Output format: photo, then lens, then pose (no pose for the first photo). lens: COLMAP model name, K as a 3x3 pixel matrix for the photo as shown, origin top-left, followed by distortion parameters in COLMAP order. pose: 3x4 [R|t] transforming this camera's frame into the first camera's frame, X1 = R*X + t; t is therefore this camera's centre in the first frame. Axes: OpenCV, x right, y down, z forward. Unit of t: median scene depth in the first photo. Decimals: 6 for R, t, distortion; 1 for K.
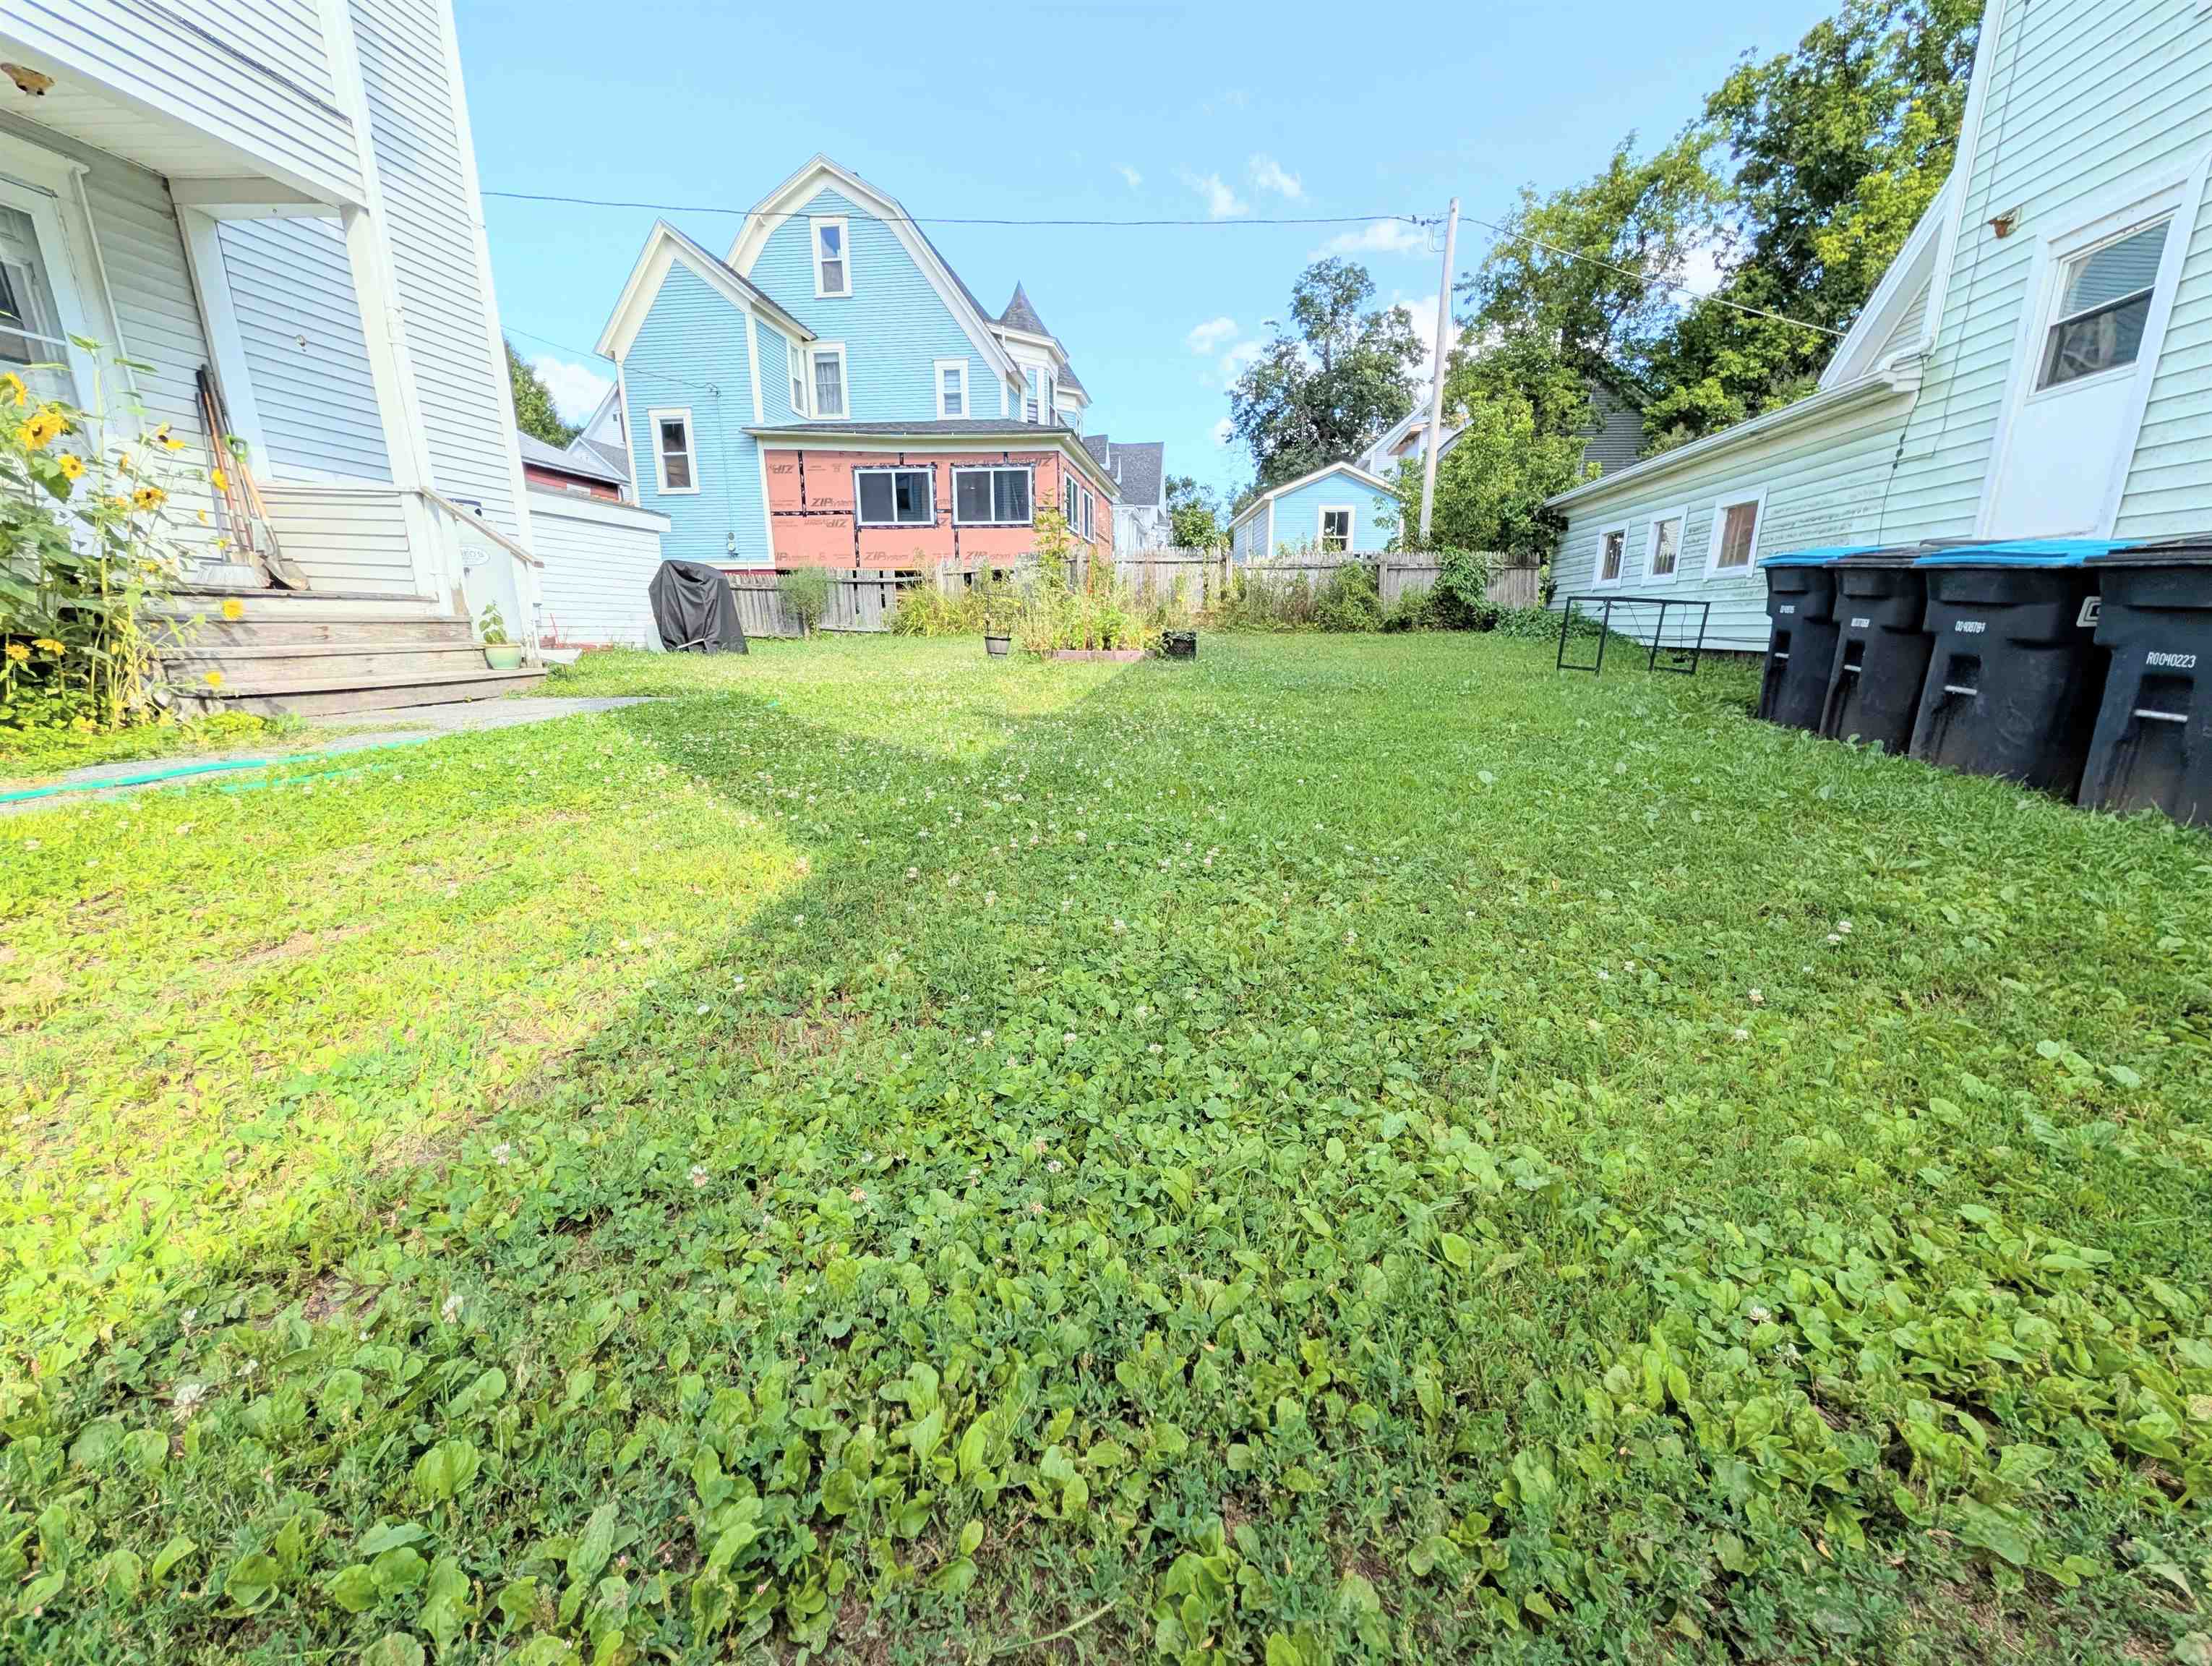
lens RADIAL K [[854.6, 0, 1095.1], [0, 854.6, 835.0], [0, 0, 1]] dist [-0.000176, 0.000245]
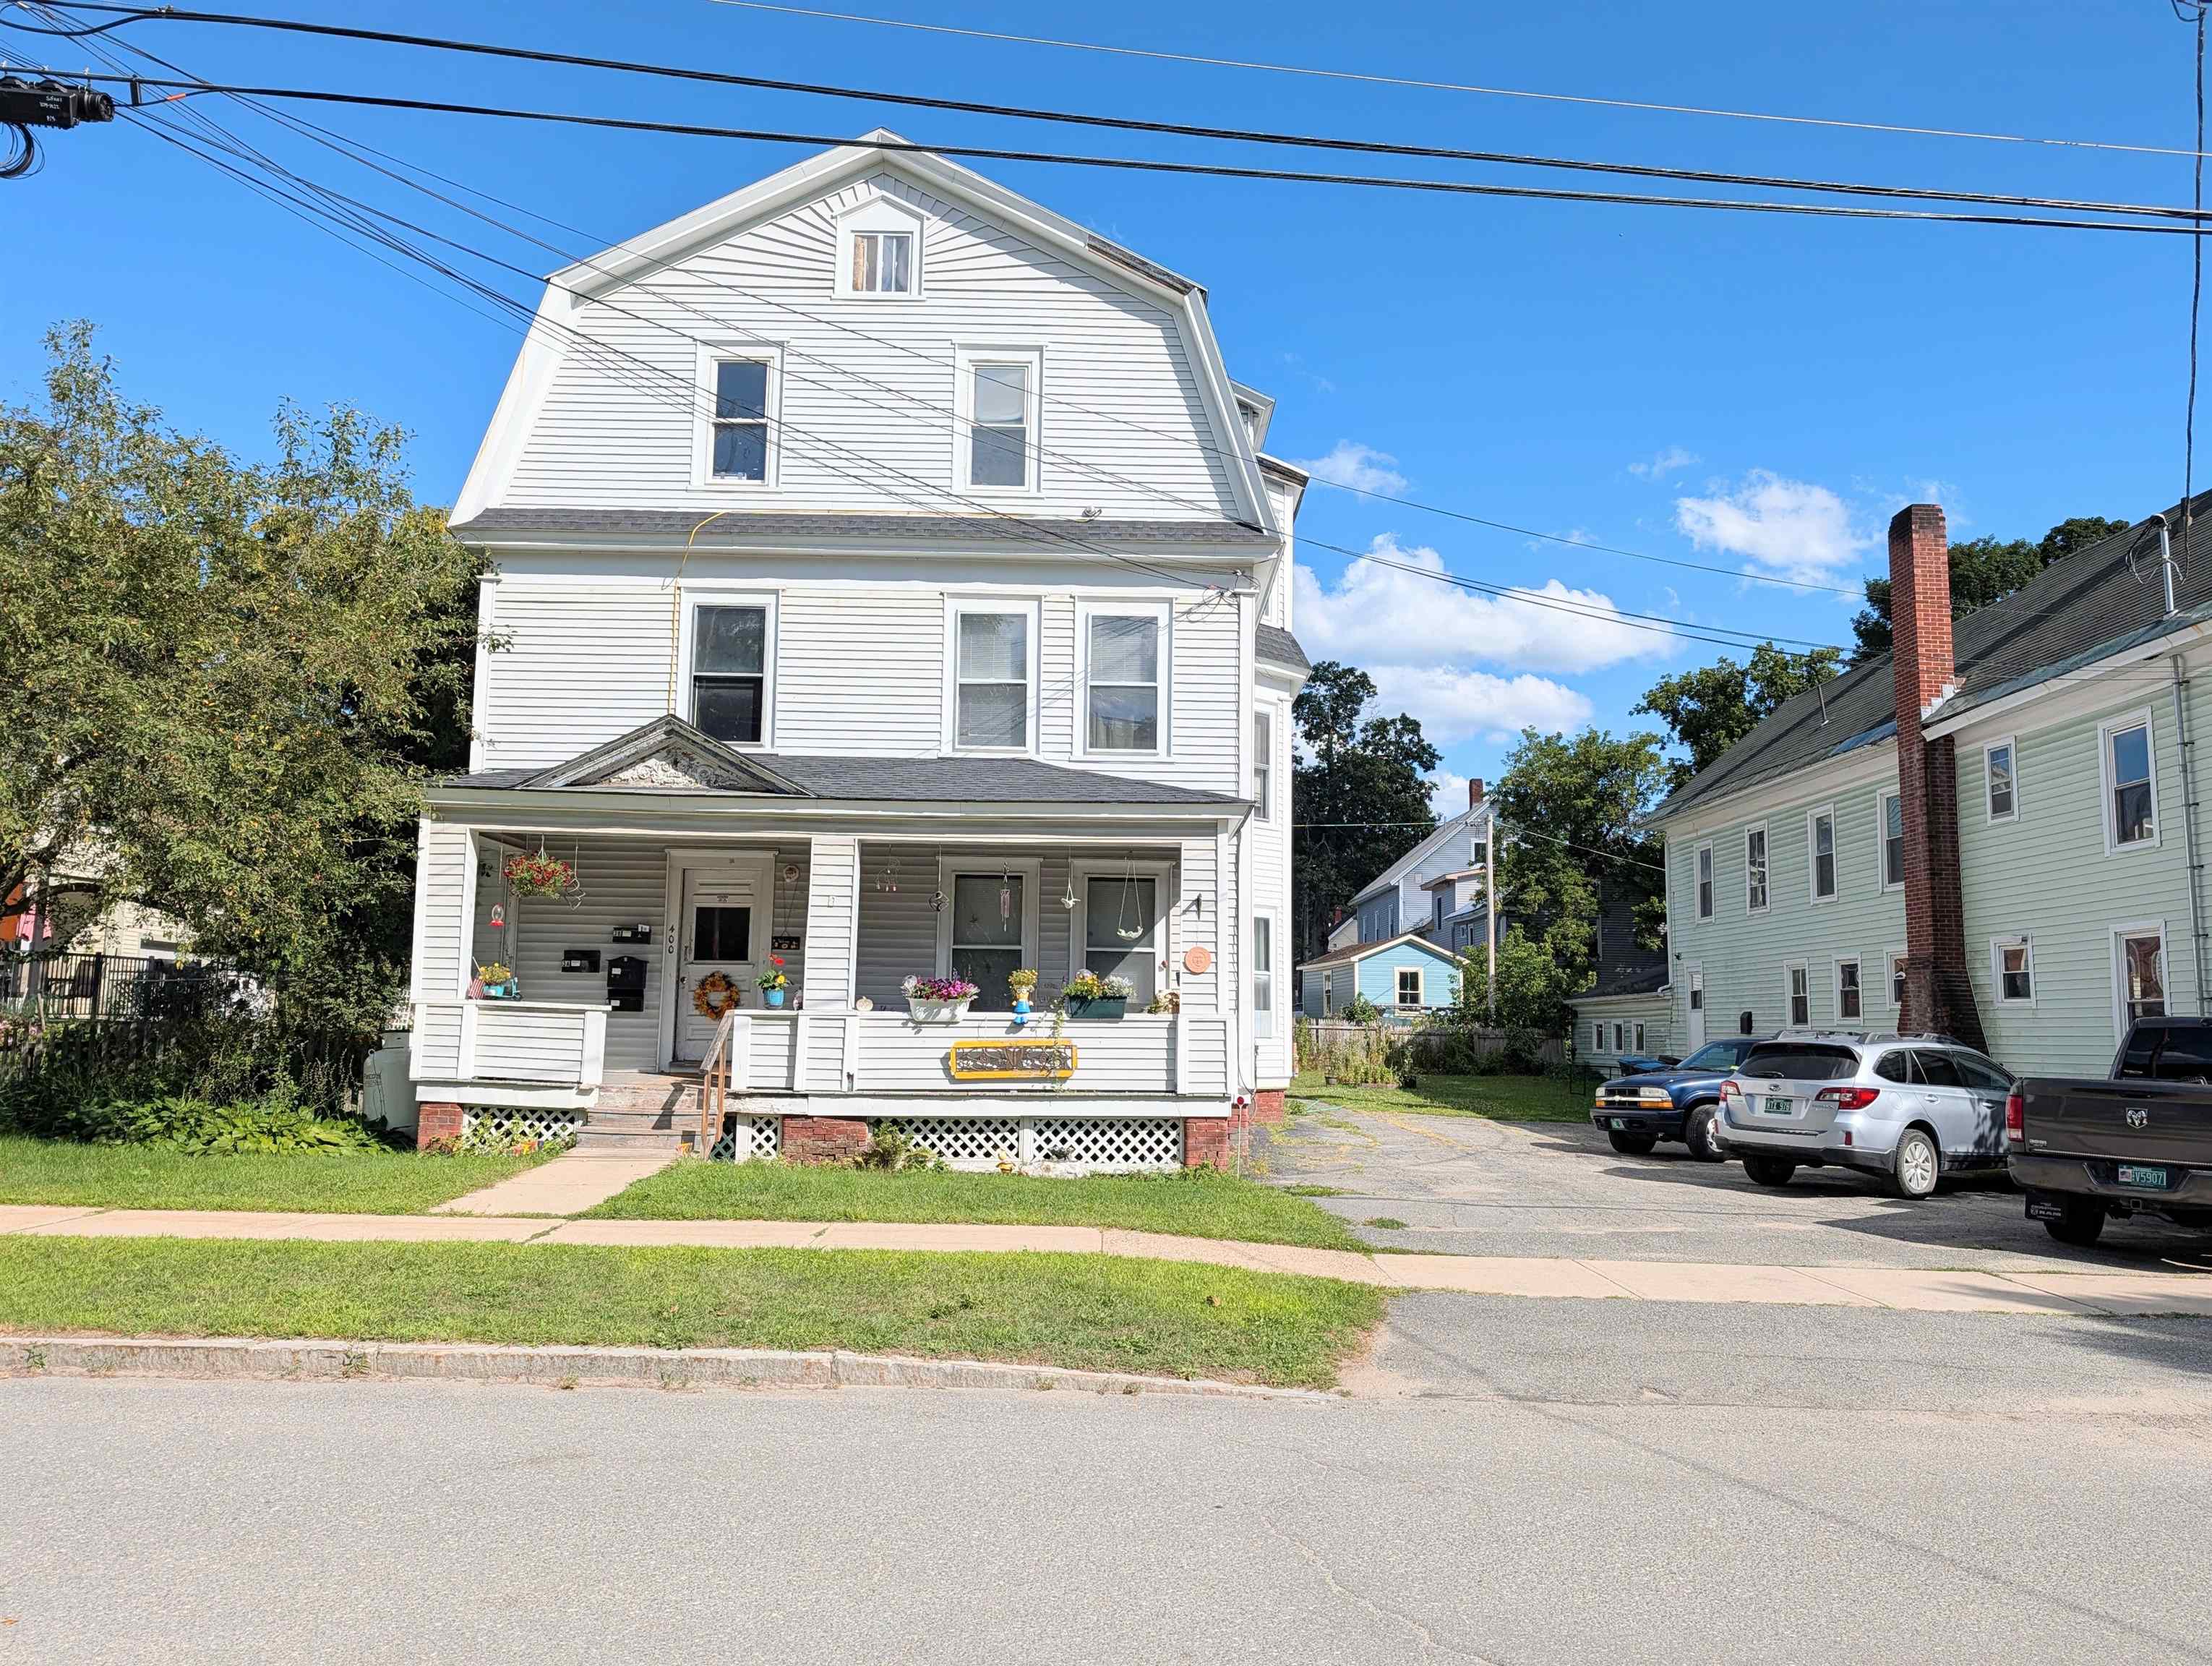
lens RADIAL K [[1570.1, 0, 1099.3], [0, 1570.1, 836.9], [0, 0, 1]] dist [0.003342, -0.000391]
pose [[0.988814, 0.037973, 0.144241, -0.470619], [0.016899, 0.932301, -0.361289, 0.232380], [-0.148195, 0.359685, 0.921230, -1.030001]]
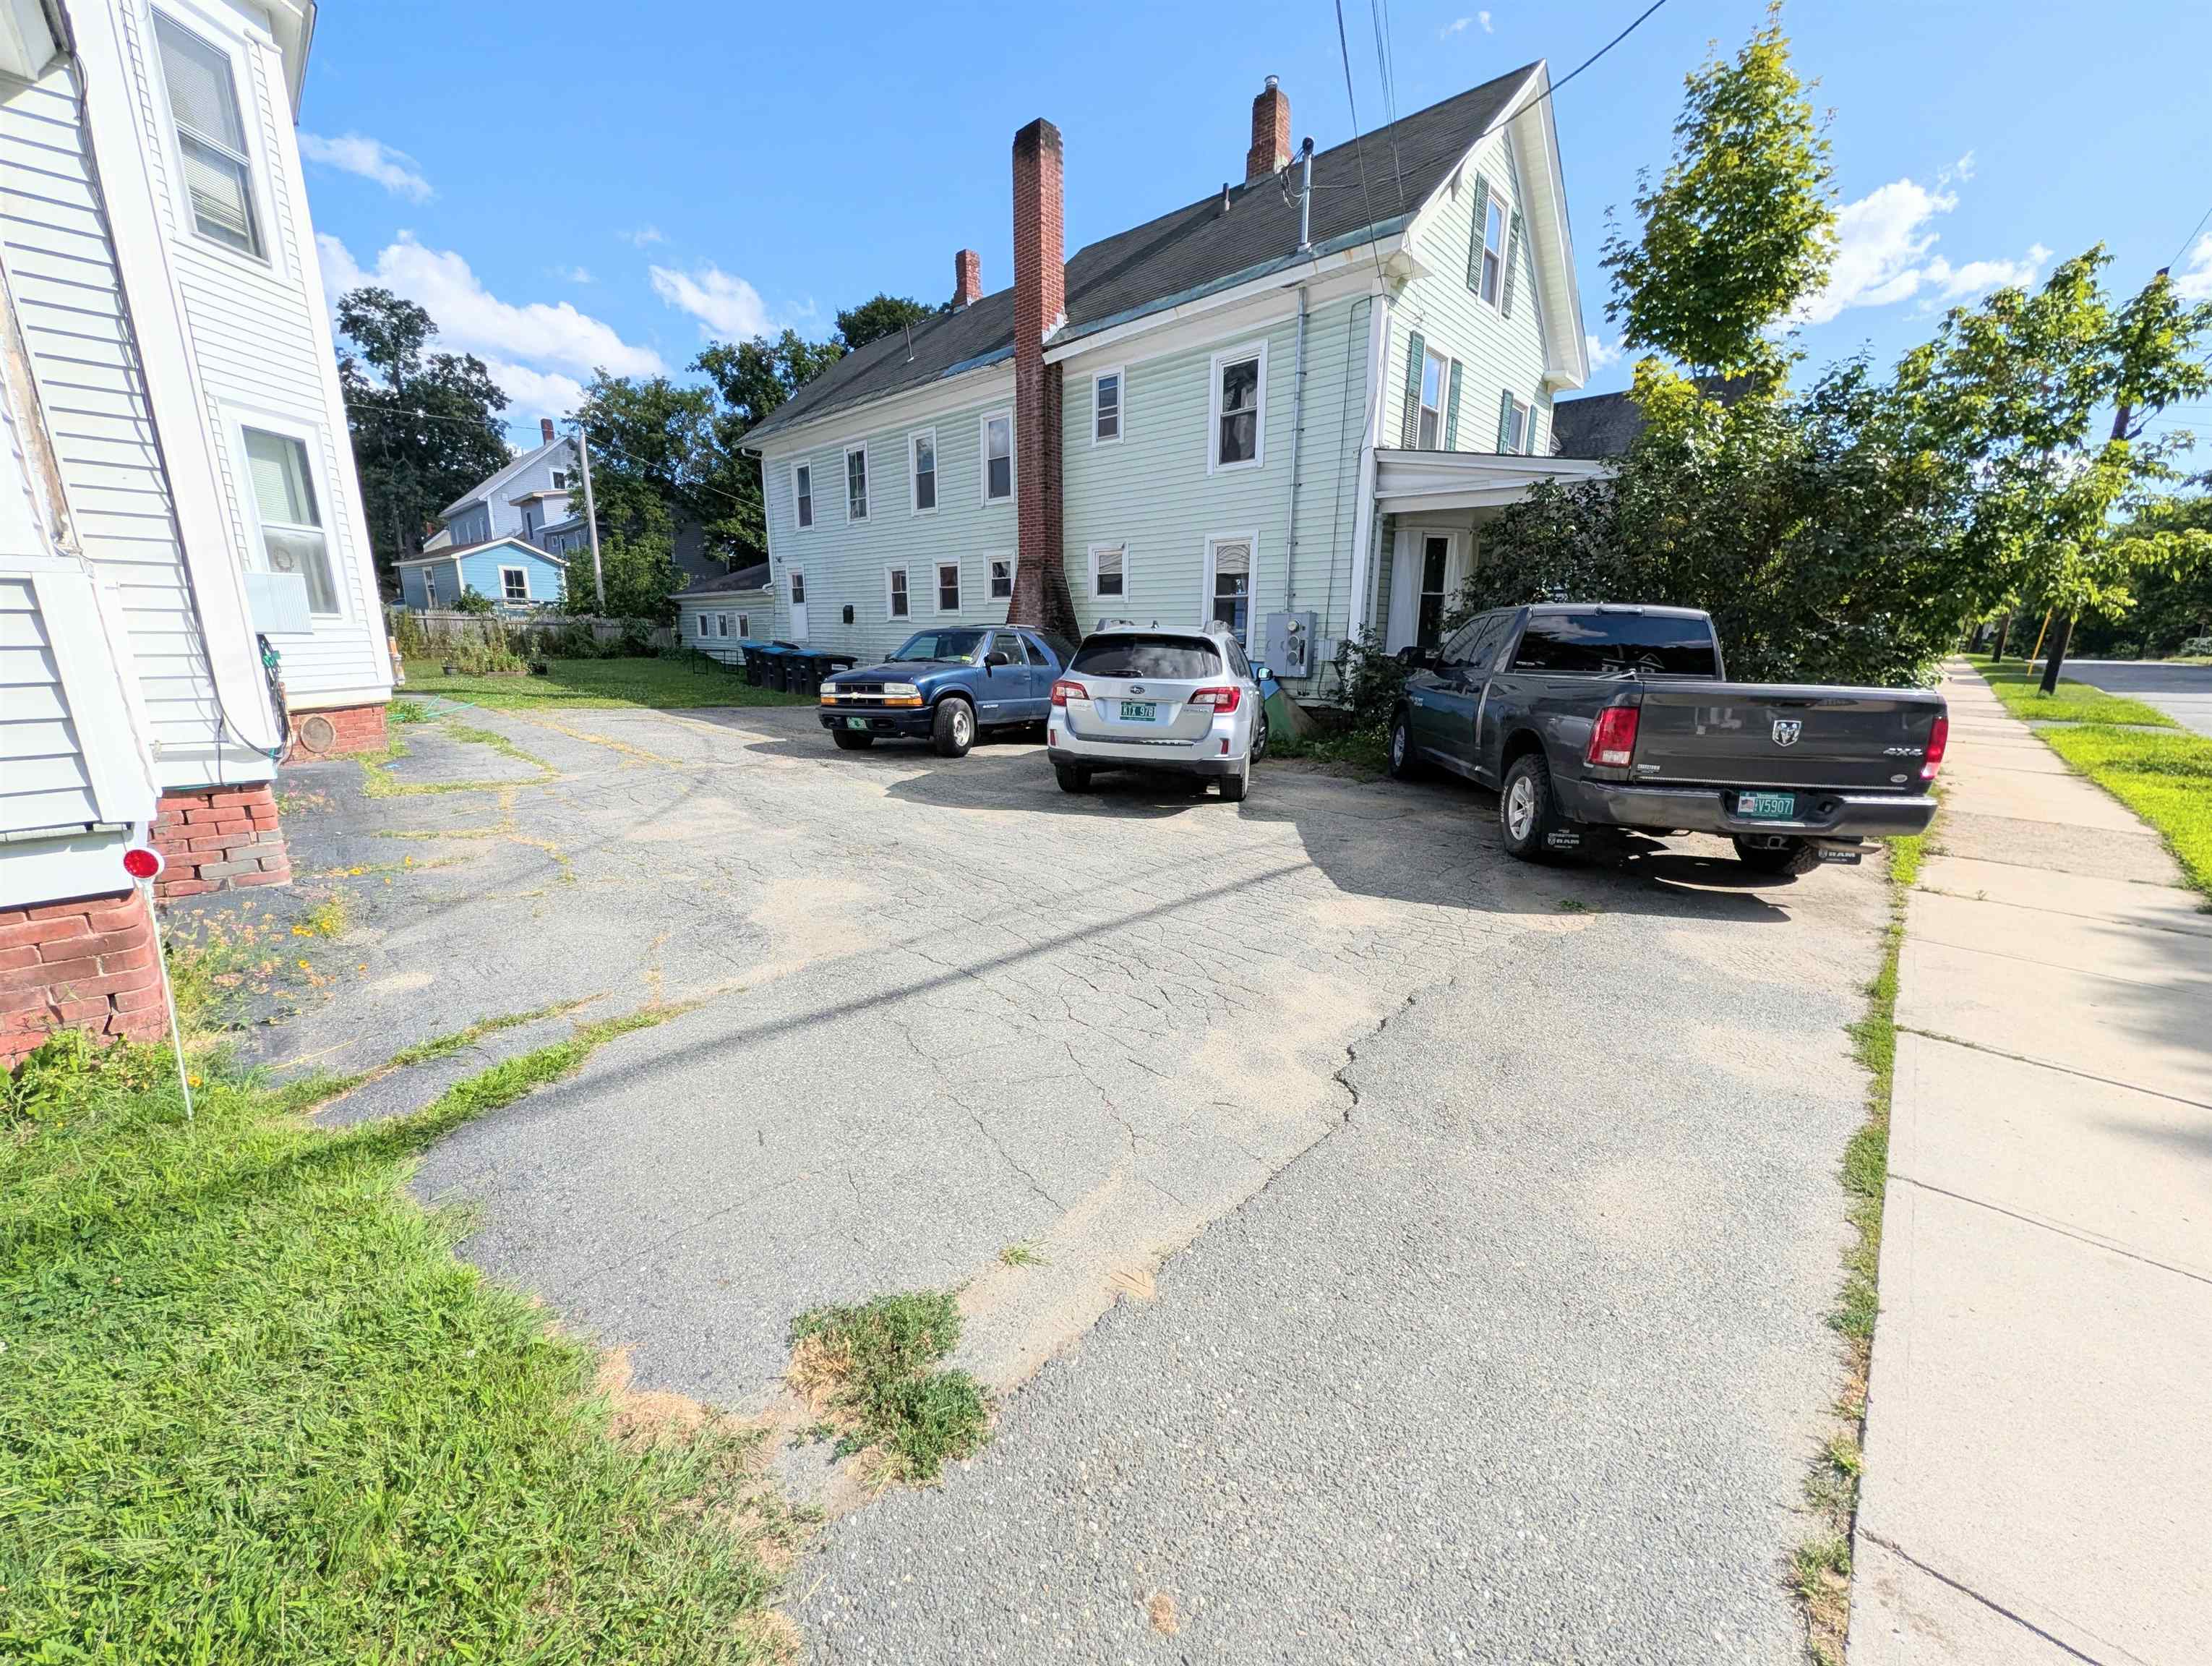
lens RADIAL K [[854.6, 0, 1110.7], [0, 854.6, 837.0], [0, 0, 1]] dist [-0.000176, 0.000245]
pose [[0.583657, -0.177295, 0.792409, -0.344115], [0.185370, 0.979195, 0.082550, 0.124563], [-0.790558, 0.098708, 0.604379, -0.607263]]
